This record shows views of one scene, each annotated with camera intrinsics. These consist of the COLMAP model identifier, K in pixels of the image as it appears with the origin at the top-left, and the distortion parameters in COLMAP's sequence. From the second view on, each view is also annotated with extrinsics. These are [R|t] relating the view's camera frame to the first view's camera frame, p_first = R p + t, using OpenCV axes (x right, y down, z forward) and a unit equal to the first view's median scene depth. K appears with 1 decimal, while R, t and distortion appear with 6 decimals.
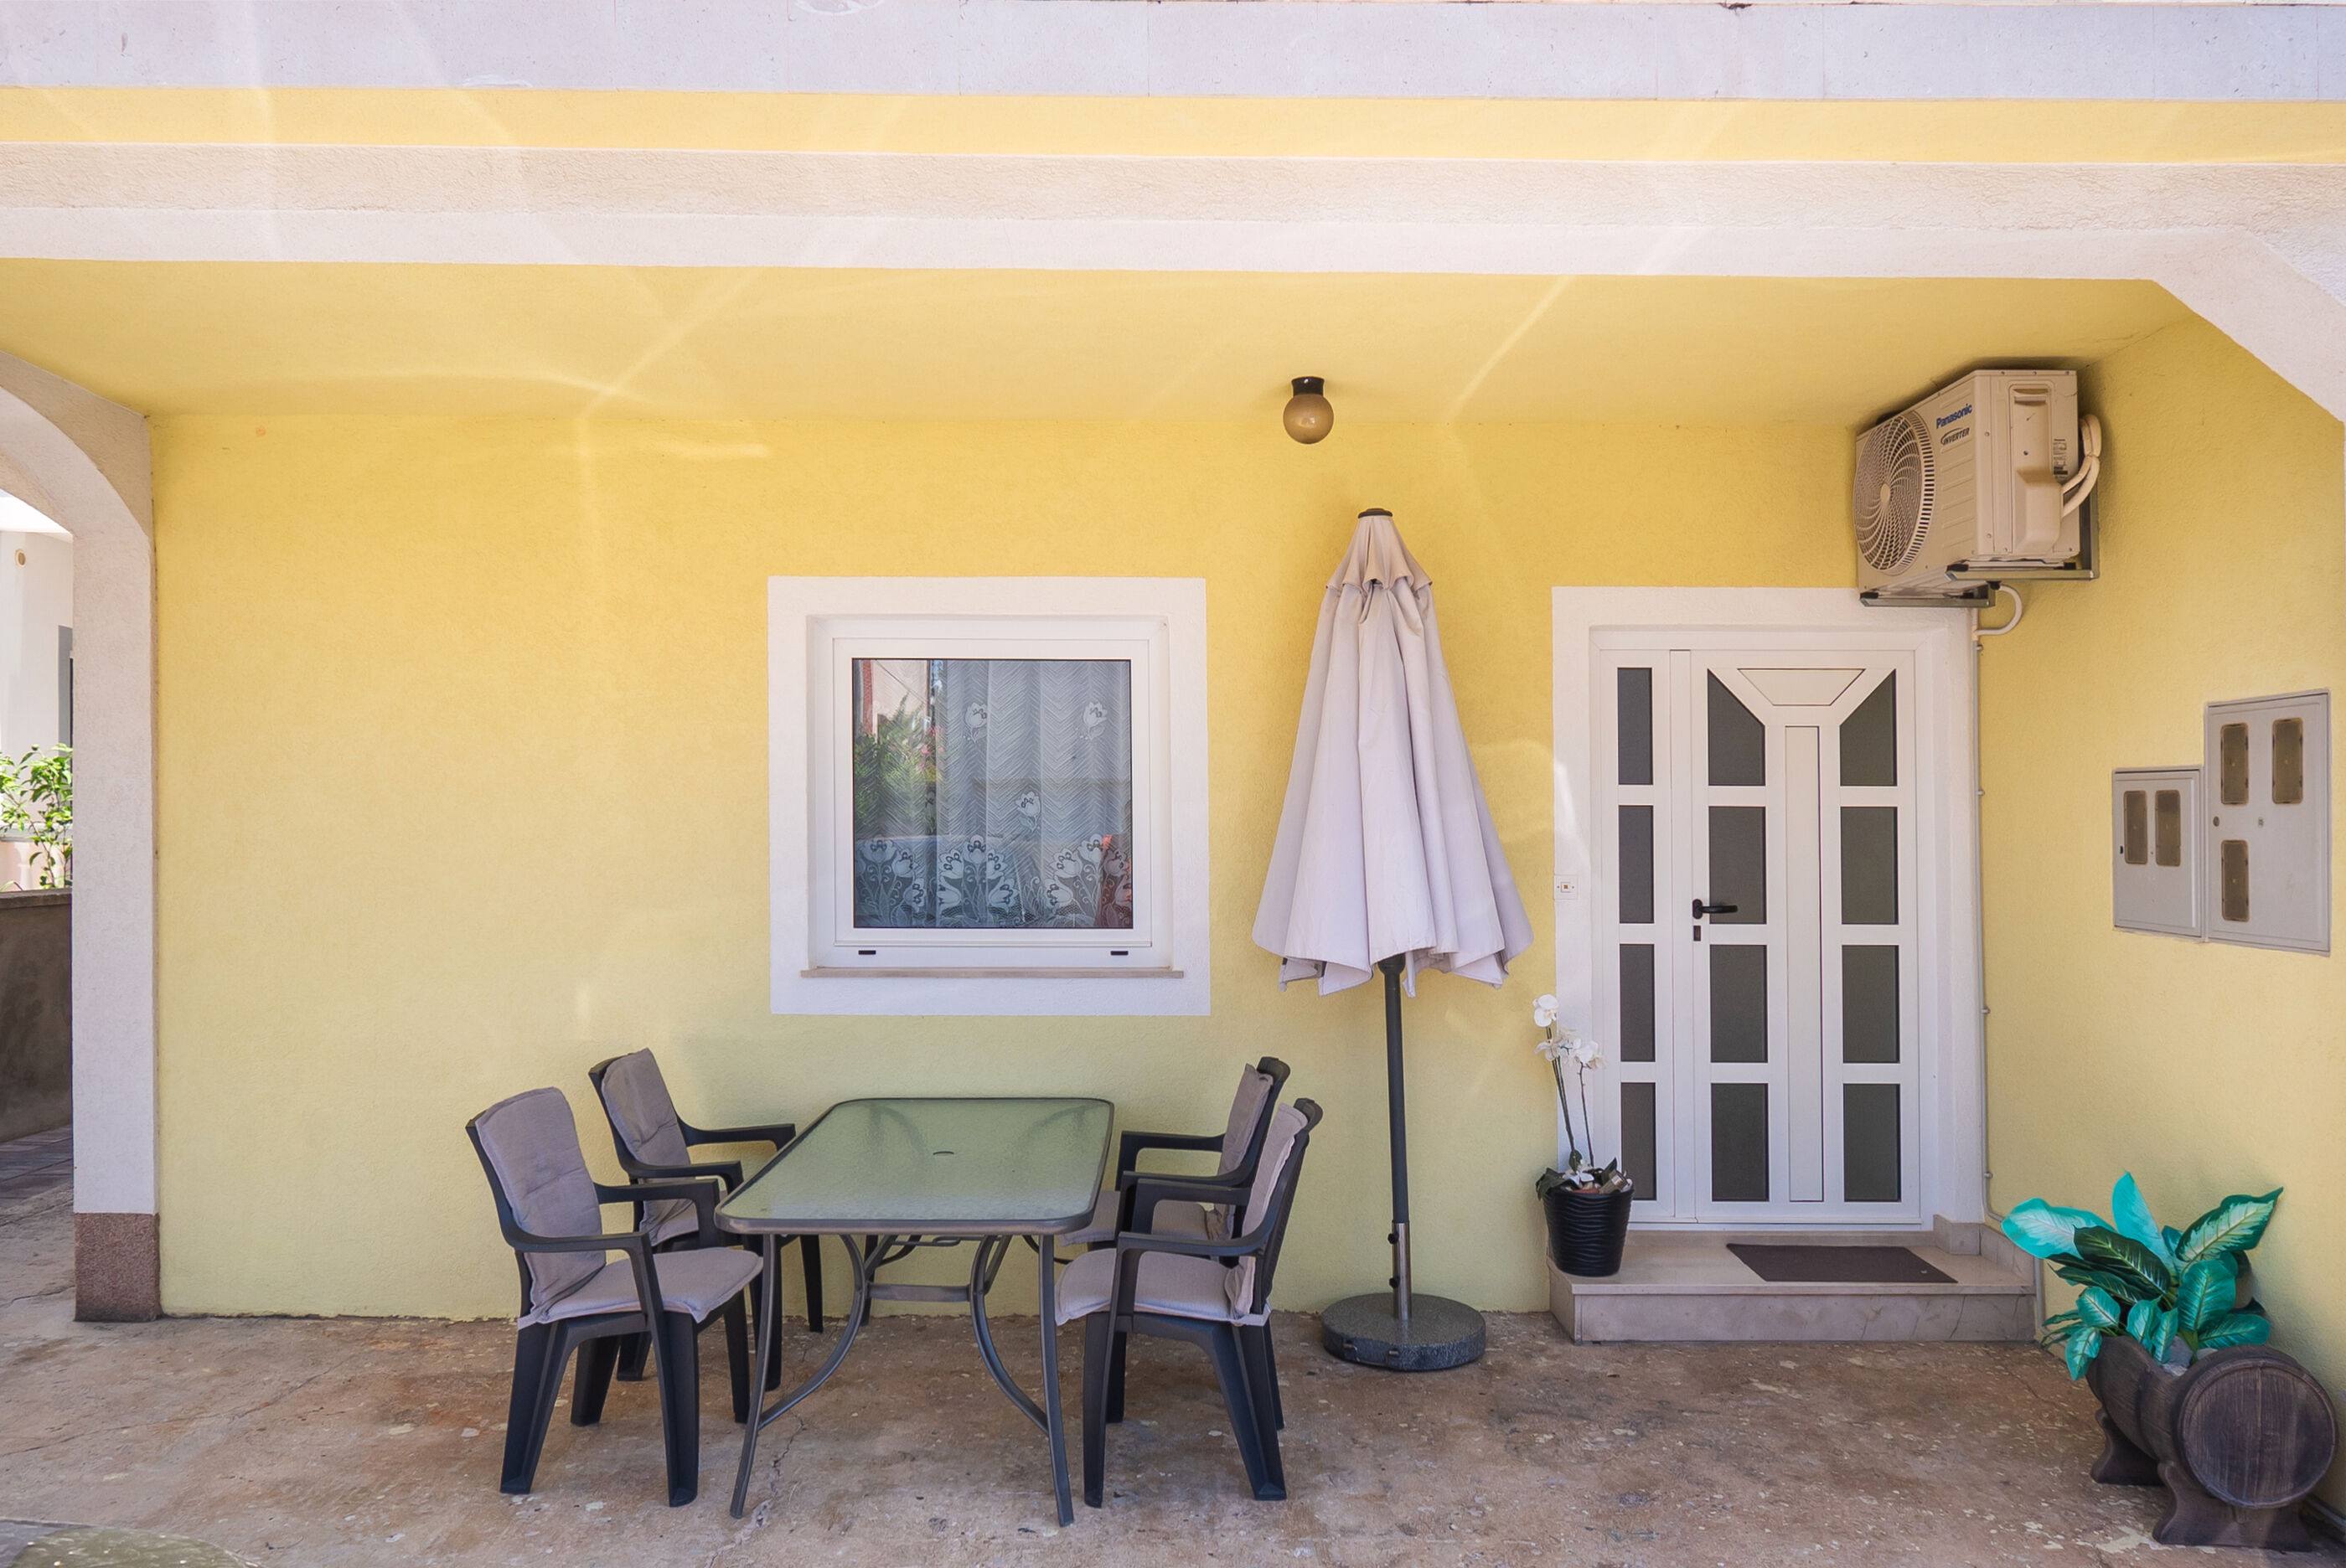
lens RADIAL K [[1668.9, 0, 1213.4], [0, 1668.9, 743.4], [0, 0, 1]] dist [0.002641, -0.036891]
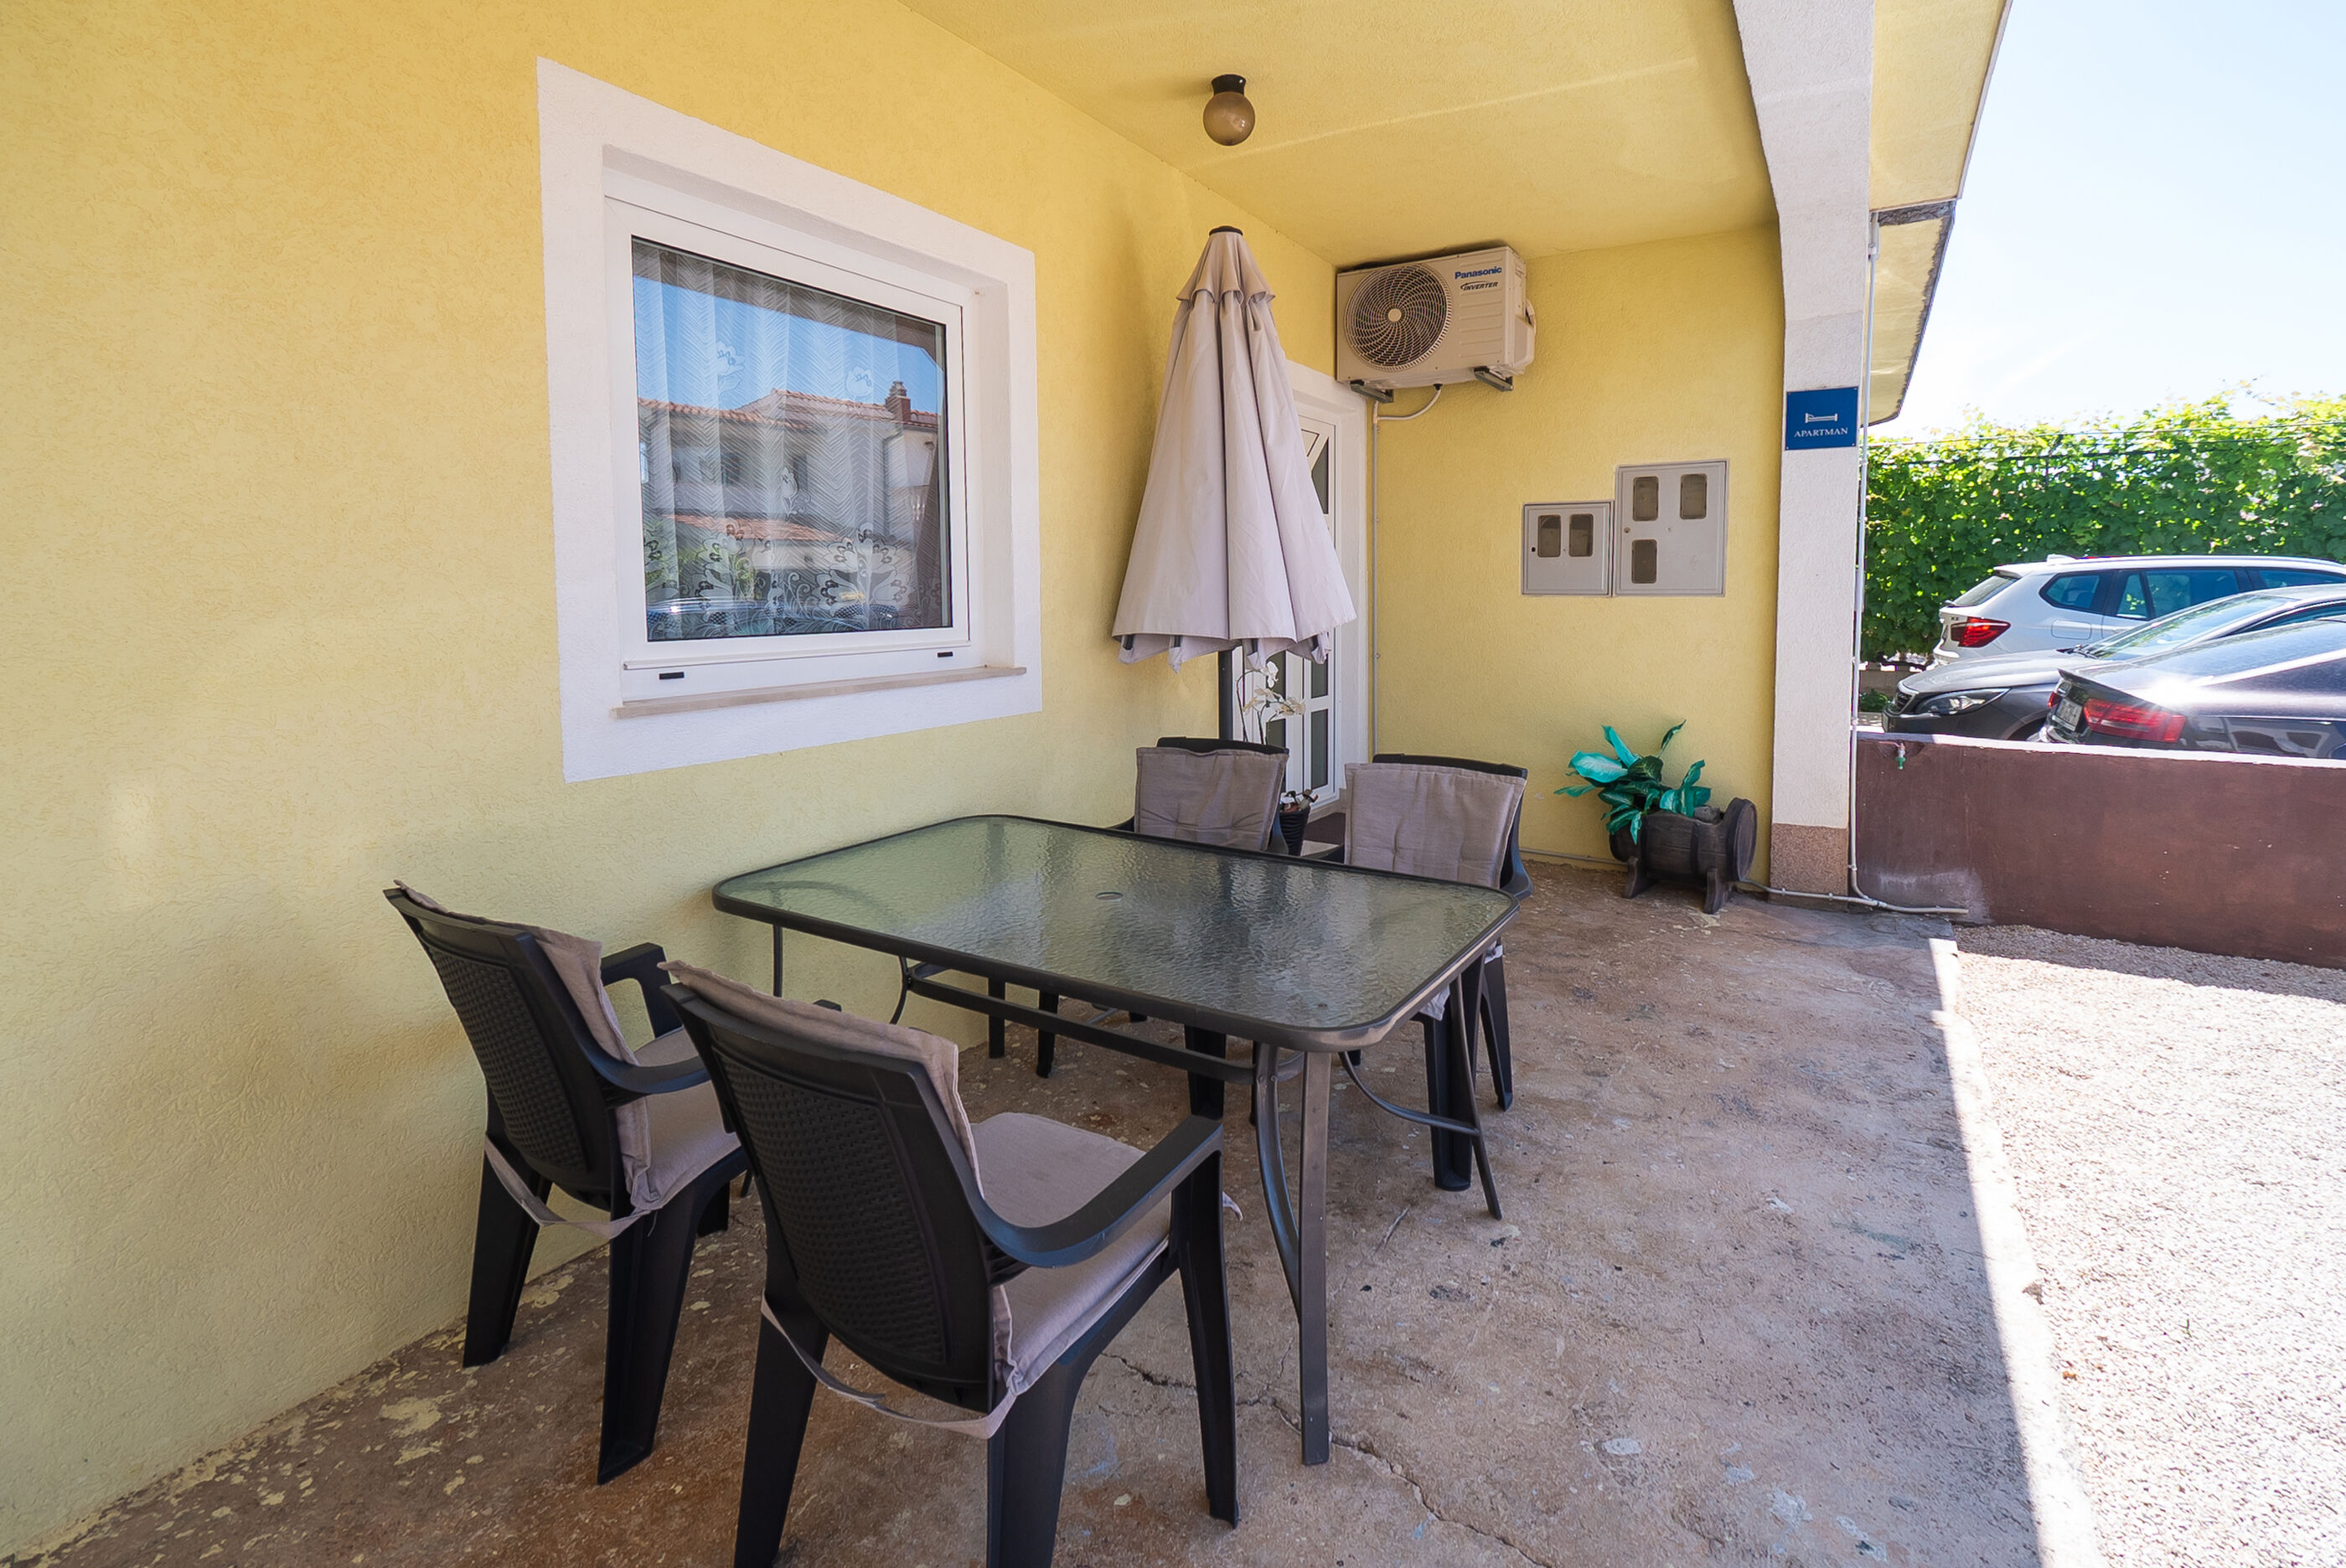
lens RADIAL K [[1047.1, 0, 1202.7], [0, 1047.1, 623.8], [0, 0, 1]] dist [-0.010451, -0.000117]
pose [[0.515531, -0.034486, 0.856177, -0.489140], [-0.032257, 0.997700, 0.059609, 0.075177], [-0.856263, -0.058348, 0.513233, 0.625884]]
